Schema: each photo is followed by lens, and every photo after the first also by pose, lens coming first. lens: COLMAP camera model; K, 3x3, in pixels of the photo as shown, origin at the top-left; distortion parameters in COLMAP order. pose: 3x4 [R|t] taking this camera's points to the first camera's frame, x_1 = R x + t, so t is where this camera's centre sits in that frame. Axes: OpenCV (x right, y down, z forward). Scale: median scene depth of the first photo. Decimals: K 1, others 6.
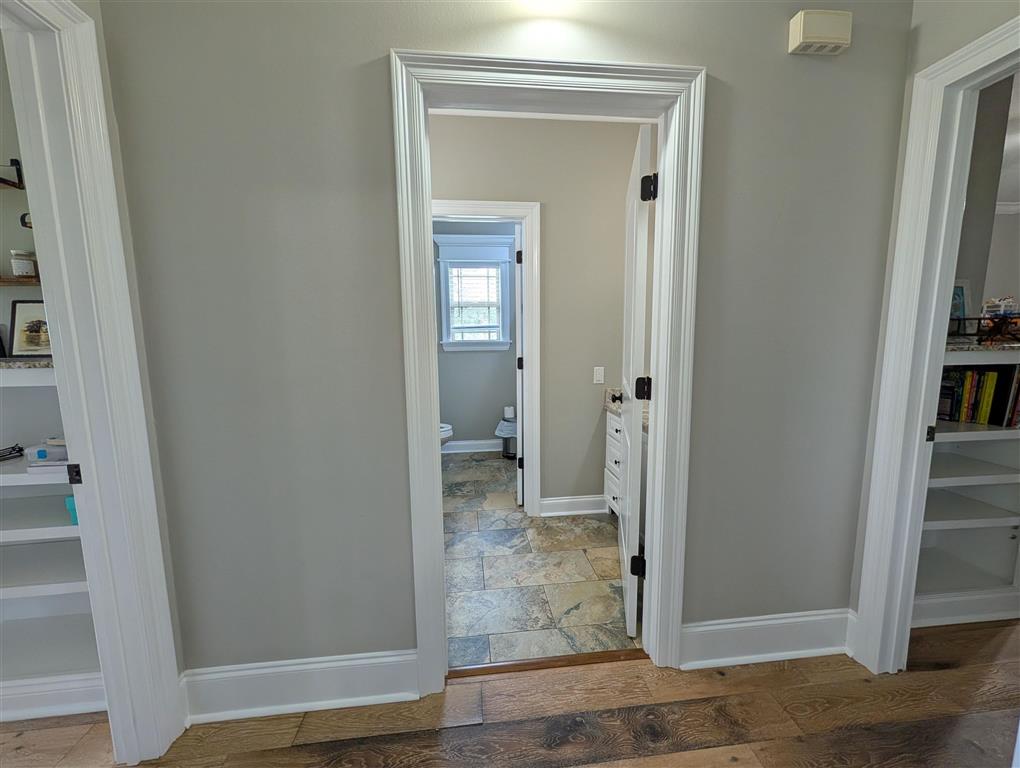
lens RADIAL K [[391.6, 0, 510.0], [0, 391.6, 384.0], [0, 0, 1]] dist [0.000488, 0.000122]
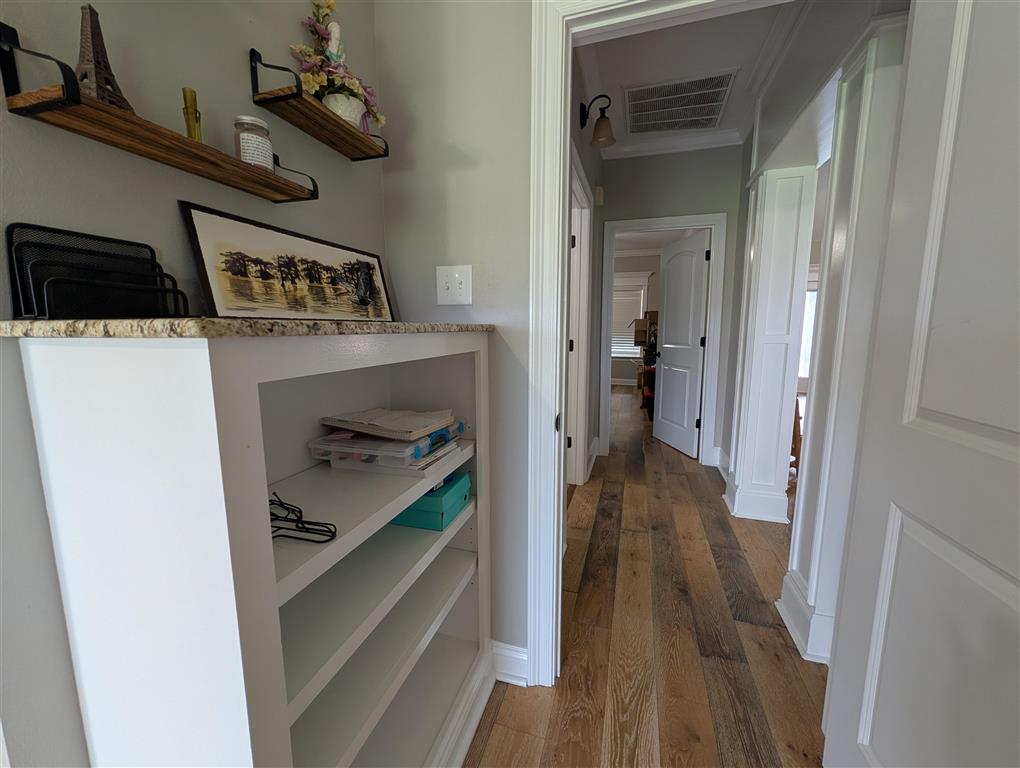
lens RADIAL K [[391.6, 0, 510.0], [0, 391.6, 384.0], [0, 0, 1]] dist [0.000488, 0.000122]
pose [[0.415628, -0.120273, 0.901547, -0.858882], [0.116305, 0.990109, 0.078470, 0.007383], [-0.902068, 0.072240, 0.425506, 0.255993]]
